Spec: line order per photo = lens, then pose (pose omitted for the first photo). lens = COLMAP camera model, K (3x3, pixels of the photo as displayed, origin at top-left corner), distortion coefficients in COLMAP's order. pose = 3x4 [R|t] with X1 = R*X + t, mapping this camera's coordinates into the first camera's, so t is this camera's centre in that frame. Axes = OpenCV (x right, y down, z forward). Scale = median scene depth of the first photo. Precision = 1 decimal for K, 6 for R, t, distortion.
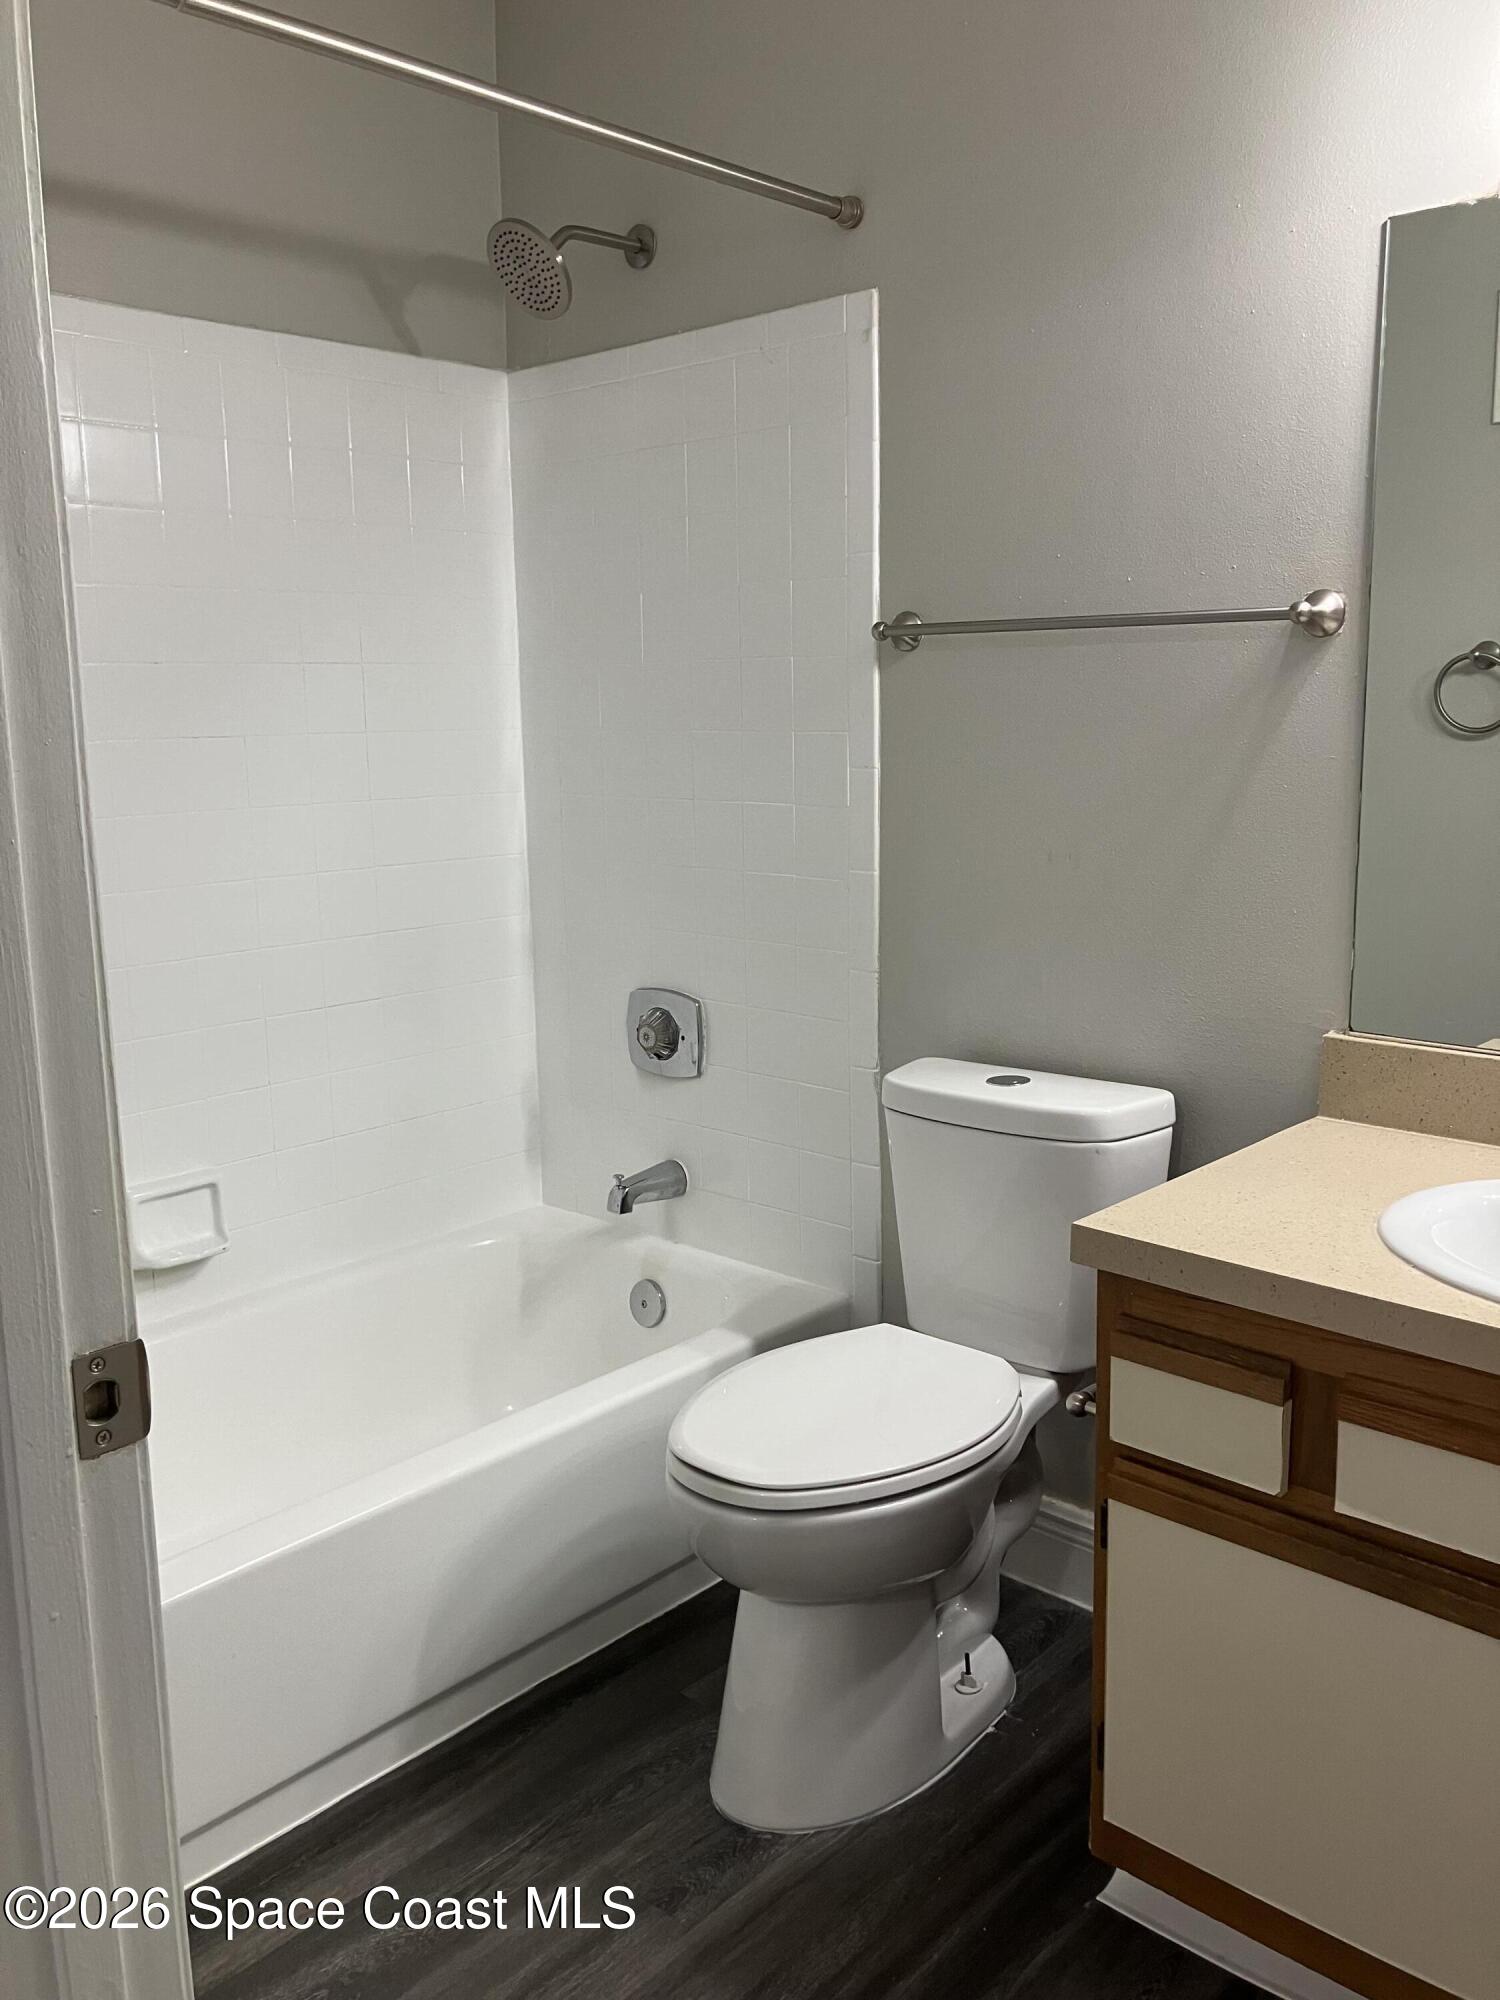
lens RADIAL K [[1634.5, 0, 750.0], [0, 1634.5, 1000.0], [0, 0, 1]] dist [0.143742, -0.366170]
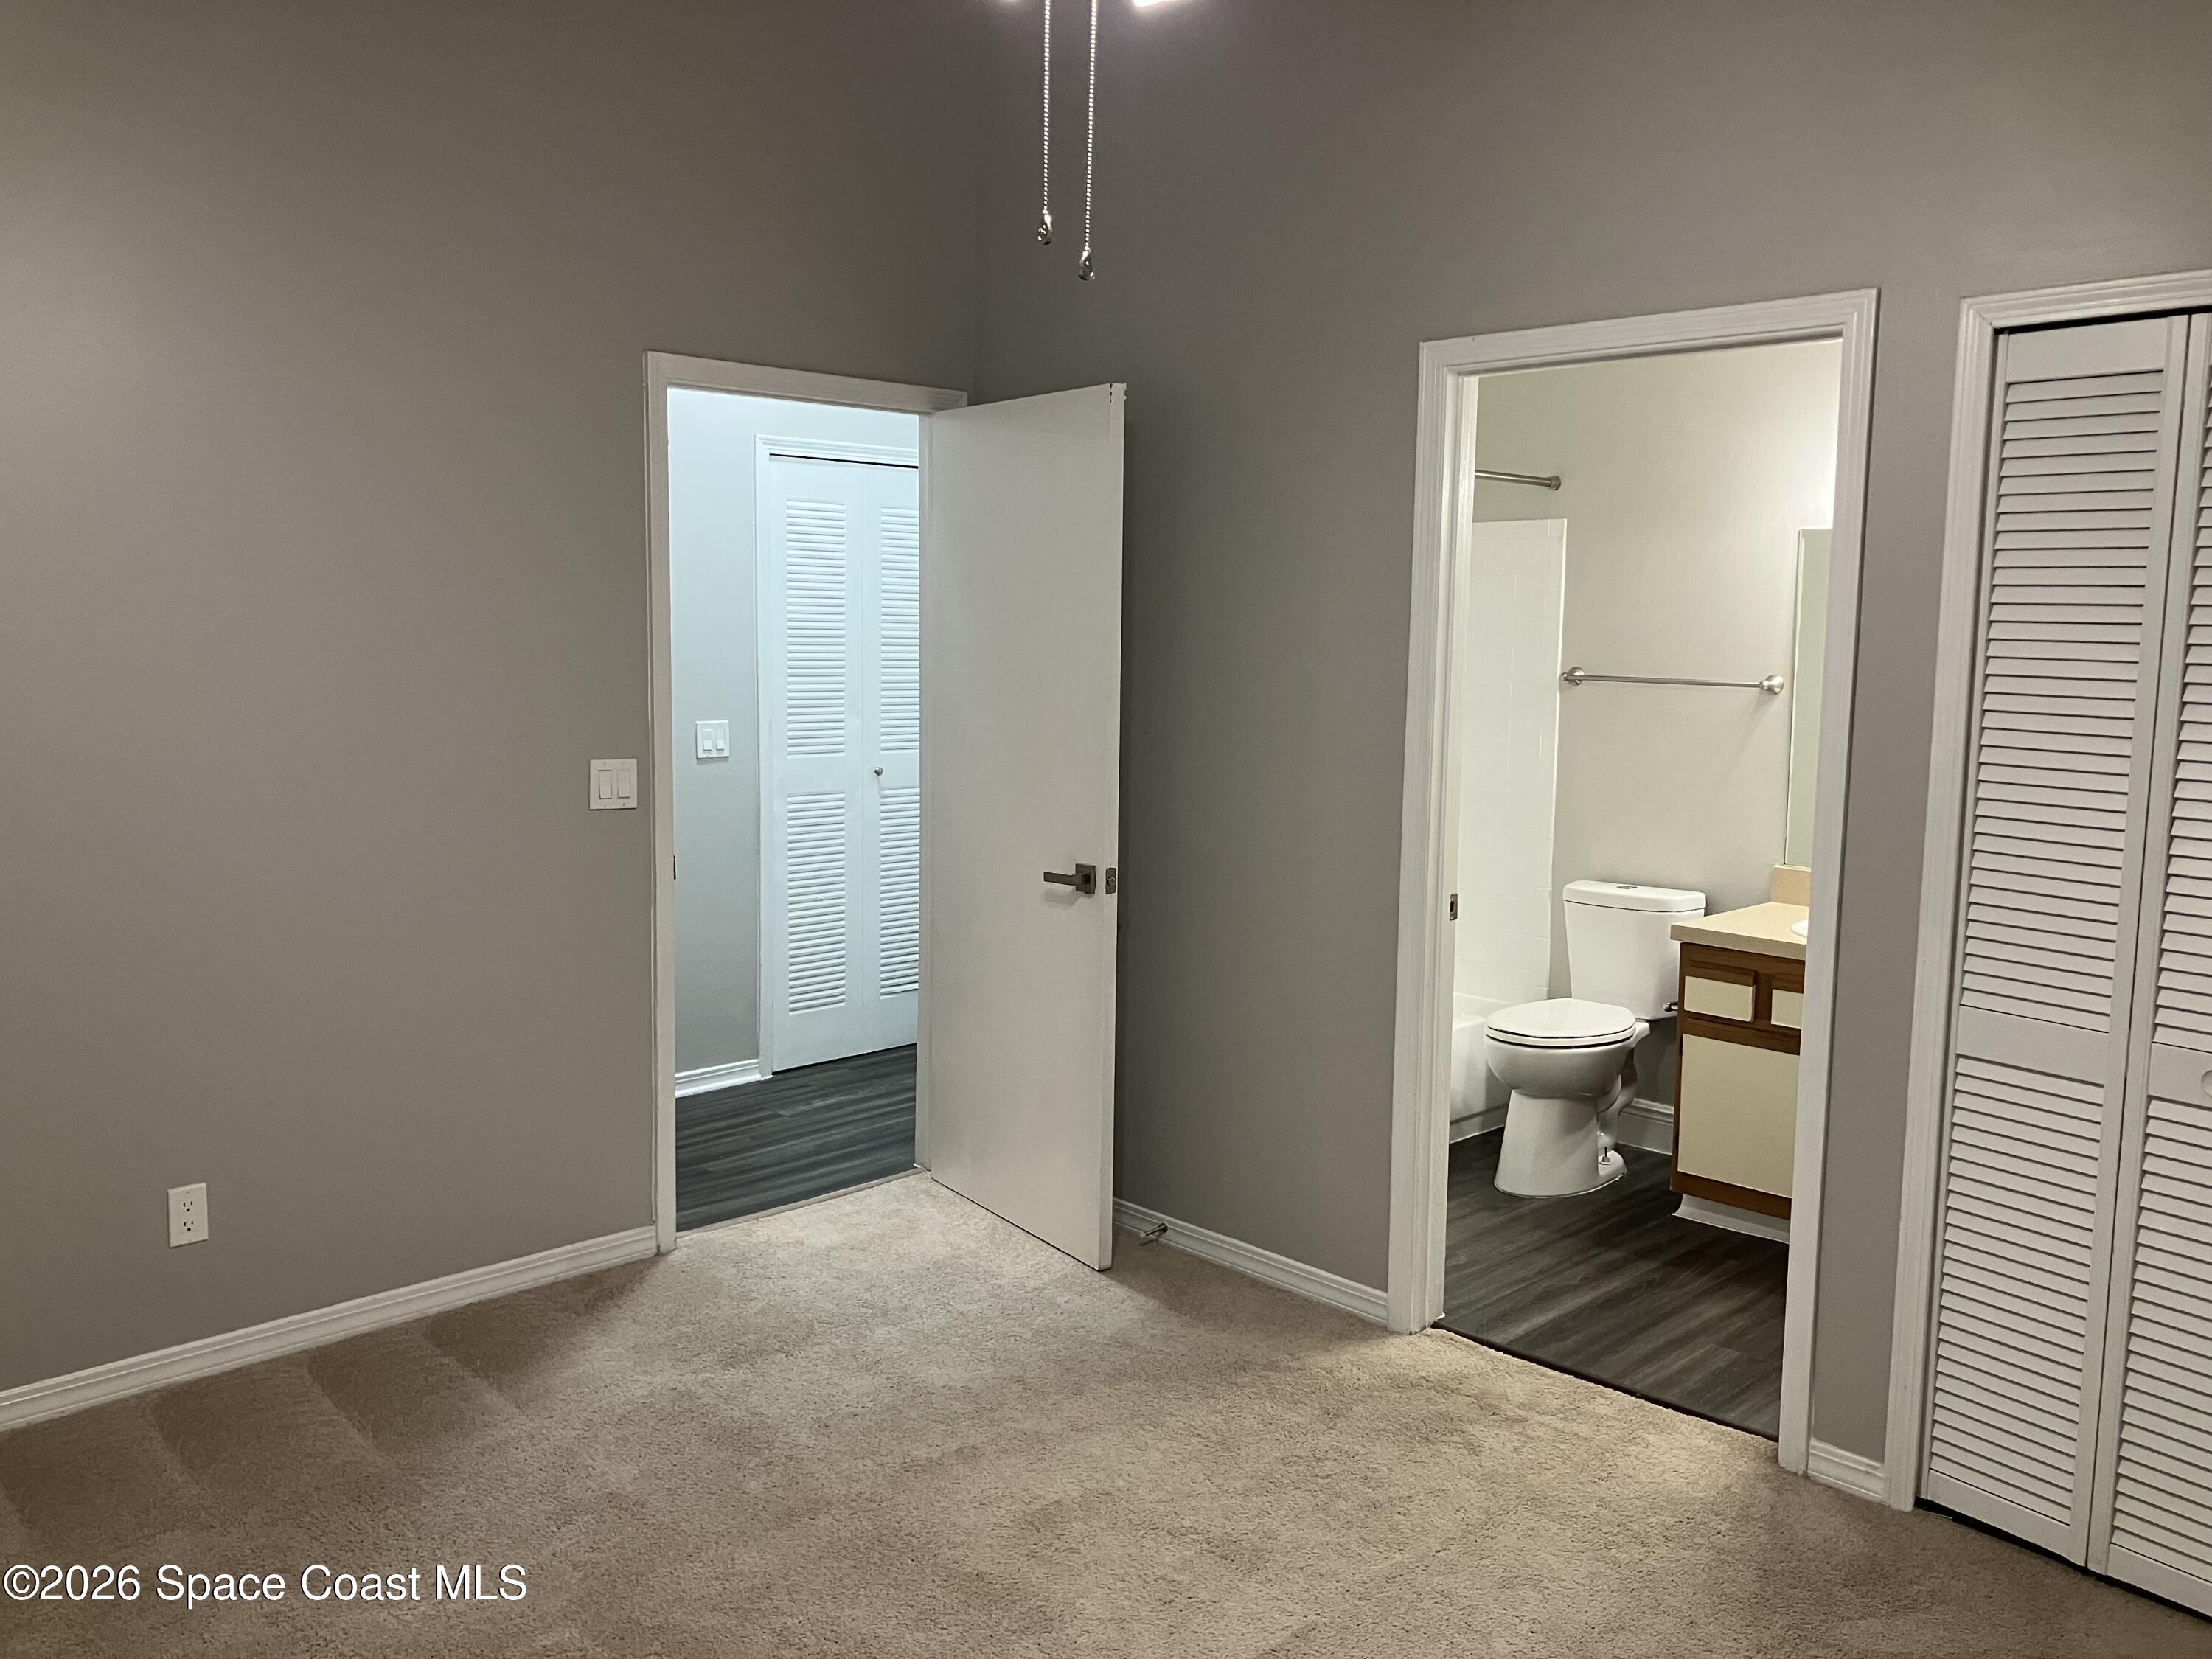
lens RADIAL K [[1807.7, 0, 1106.0], [0, 1807.7, 829.5], [0, 0, 1]] dist [0.143742, -0.366170]
pose [[0.998746, 0.027673, -0.041721, -0.490381], [-0.030231, 0.997619, -0.061982, 0.162808], [0.039906, 0.063166, 0.997205, -1.626909]]
